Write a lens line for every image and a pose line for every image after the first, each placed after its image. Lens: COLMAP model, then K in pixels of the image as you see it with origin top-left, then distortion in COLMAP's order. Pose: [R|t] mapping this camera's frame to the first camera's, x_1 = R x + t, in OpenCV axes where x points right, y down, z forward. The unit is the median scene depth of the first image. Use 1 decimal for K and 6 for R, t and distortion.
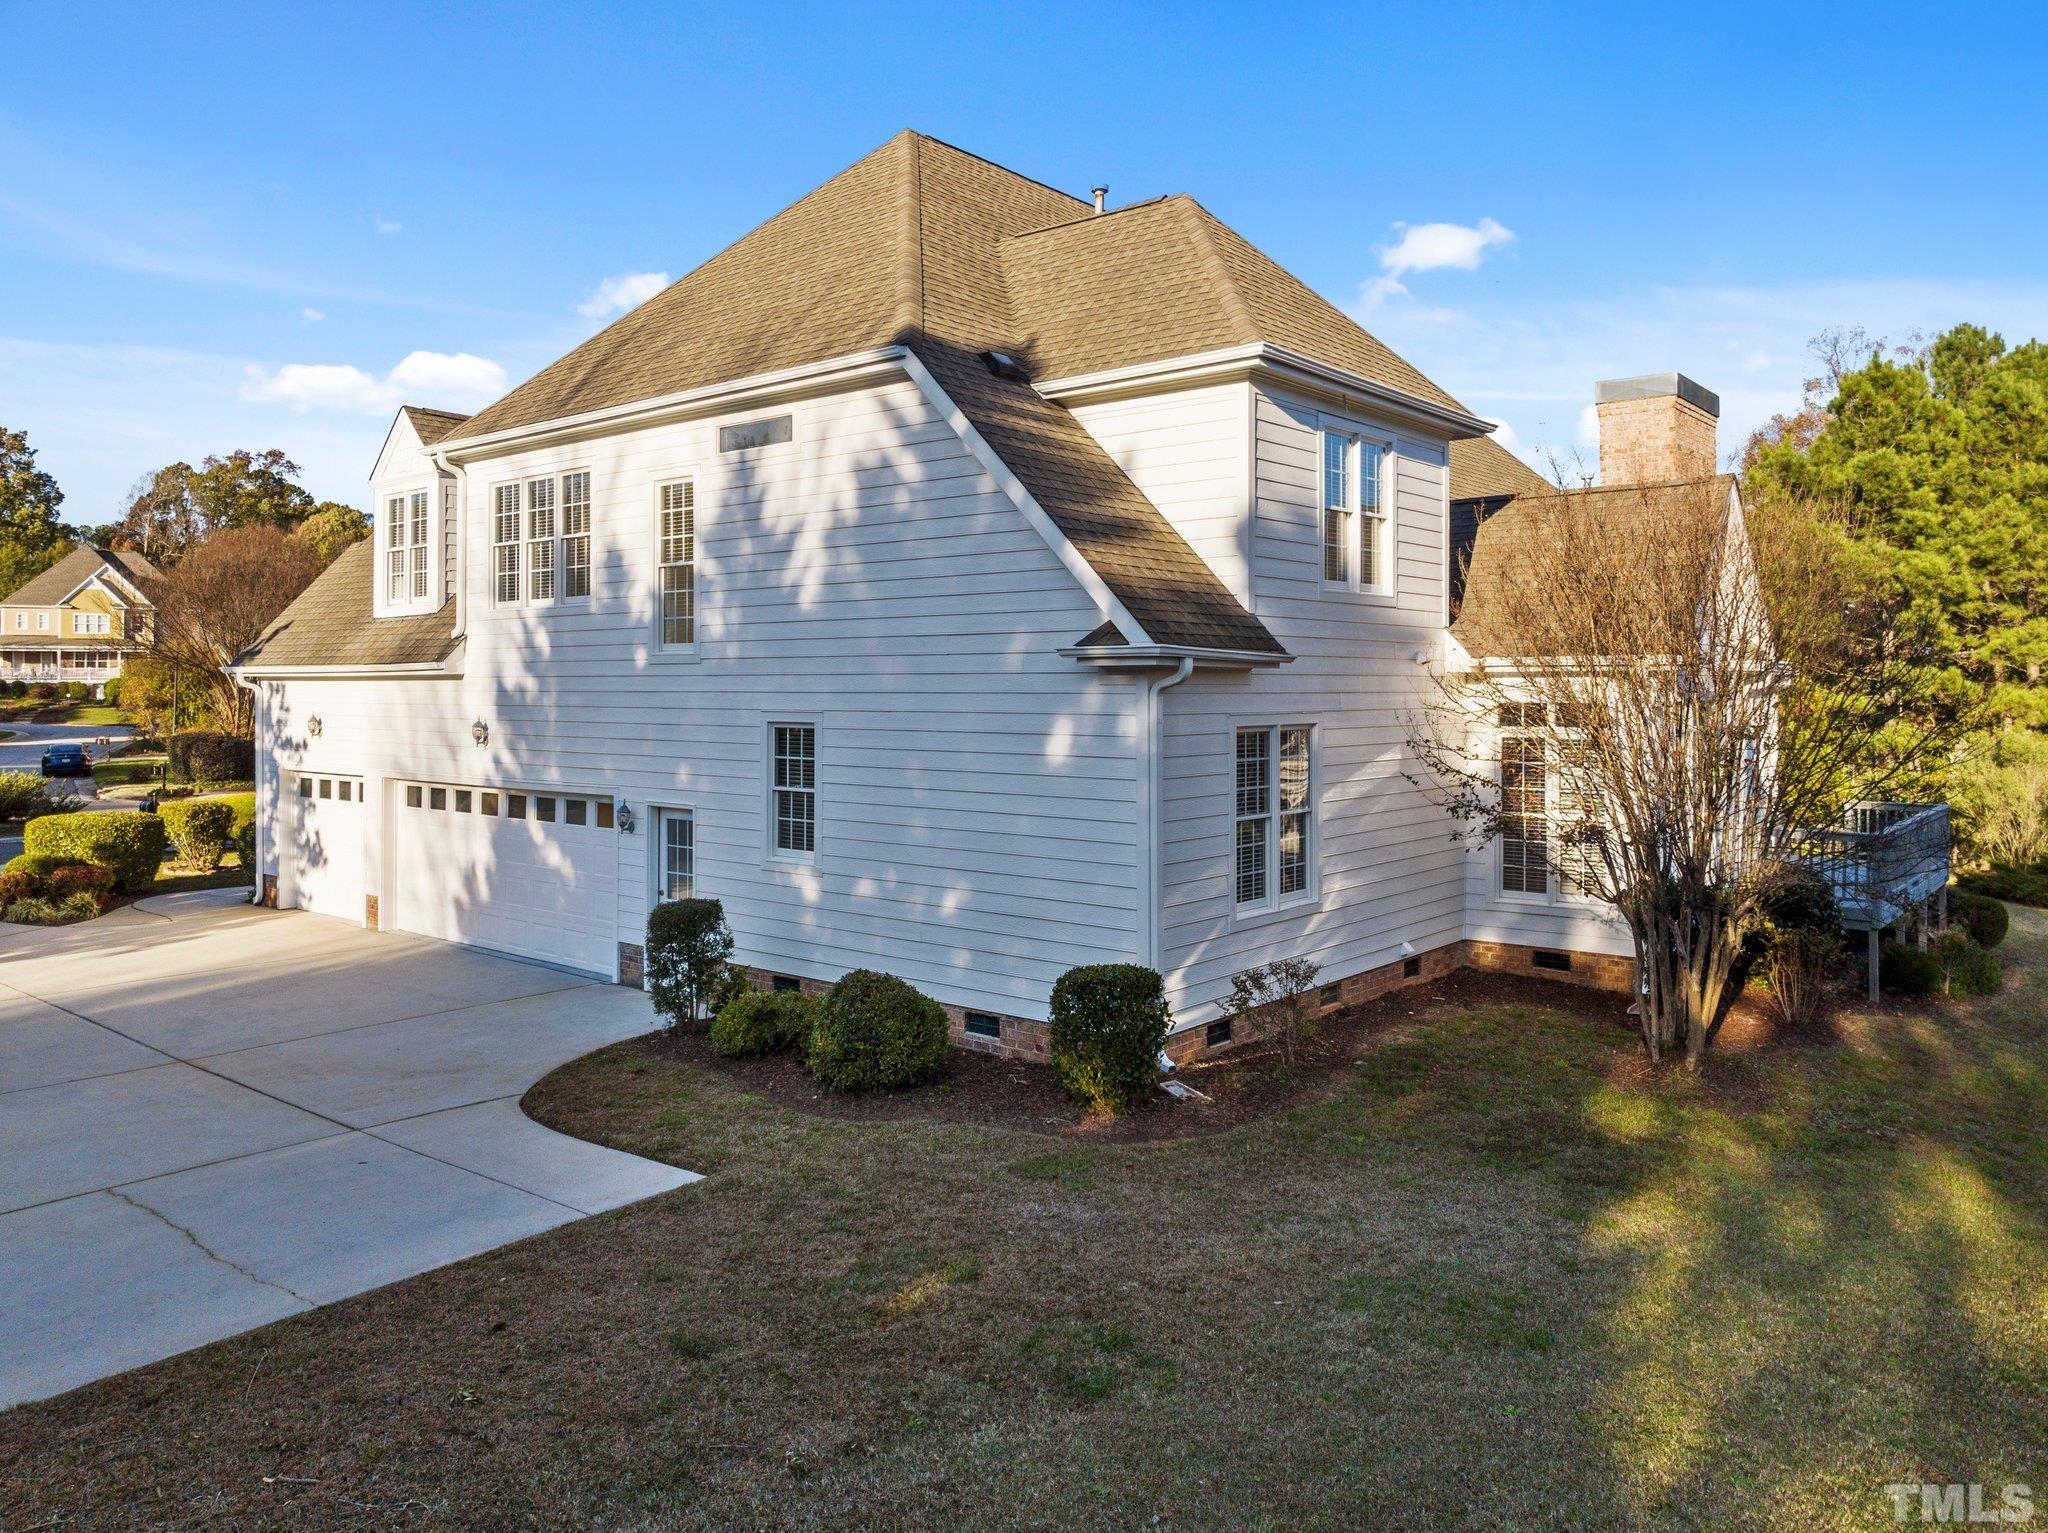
lens RADIAL K [[1455.4, 0, 1026.3], [0, 1455.4, 734.9], [0, 0, 1]] dist [-0.015767, -0.042538]
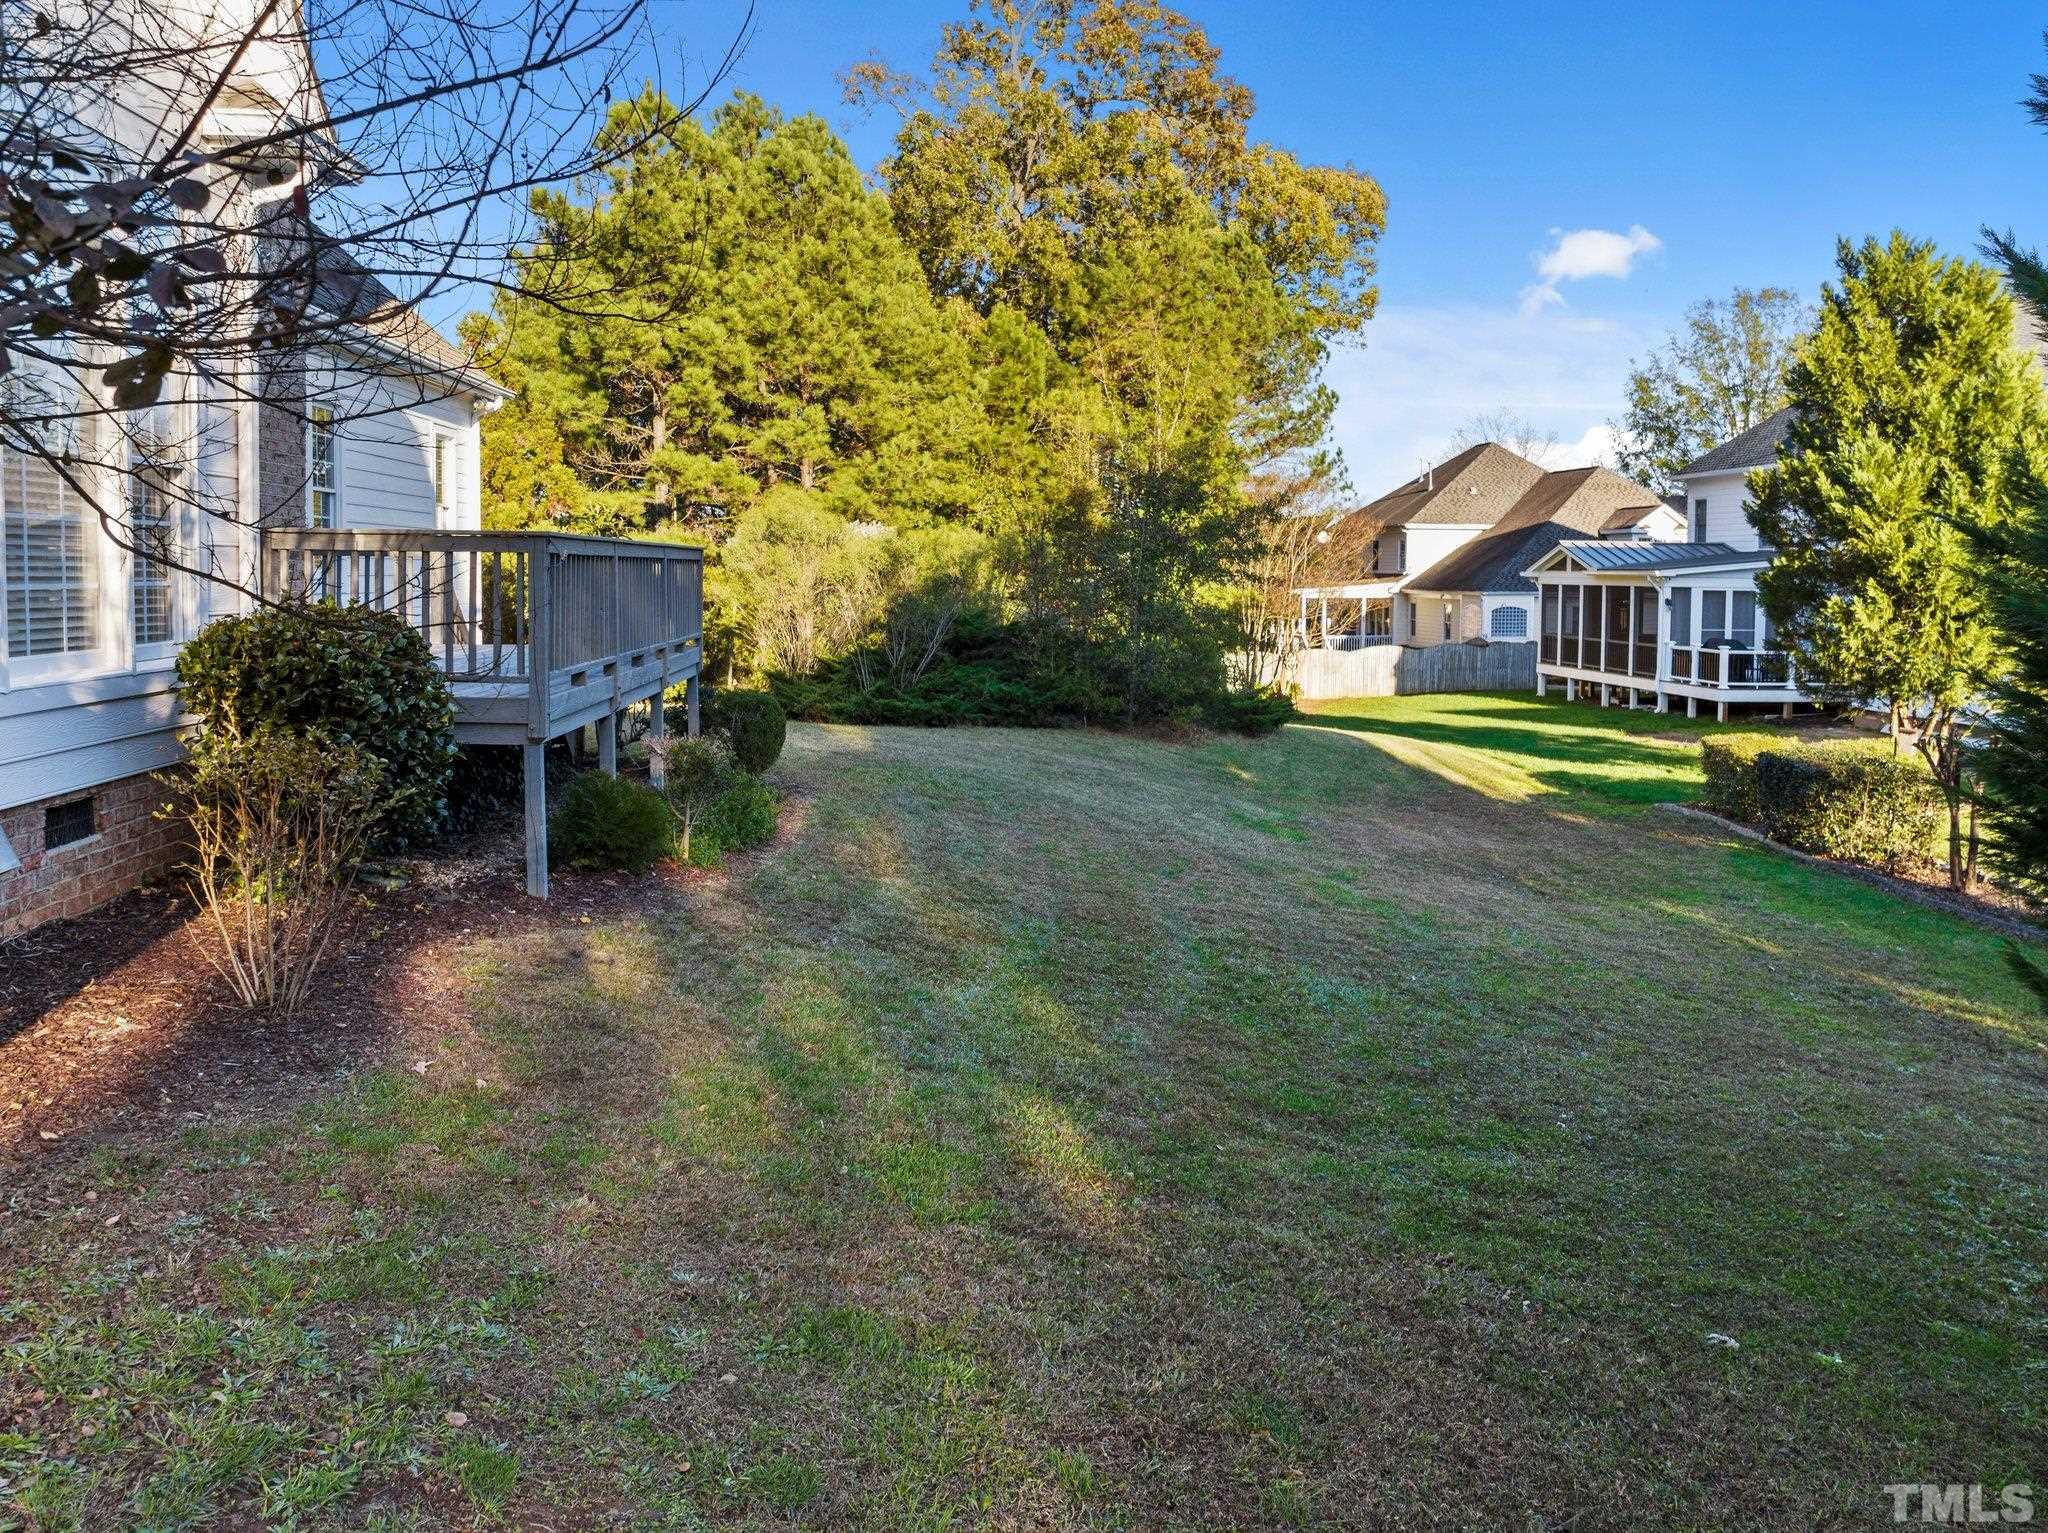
lens RADIAL K [[1438.9, 0, 1042.6], [0, 1438.9, 780.4], [0, 0, 1]] dist [-0.031161, -0.004261]
pose [[0.712314, -0.071383, 0.698222, 0.421073], [-0.017735, 0.992666, 0.119578, 0.098400], [-0.701637, -0.097560, 0.705824, 0.611924]]
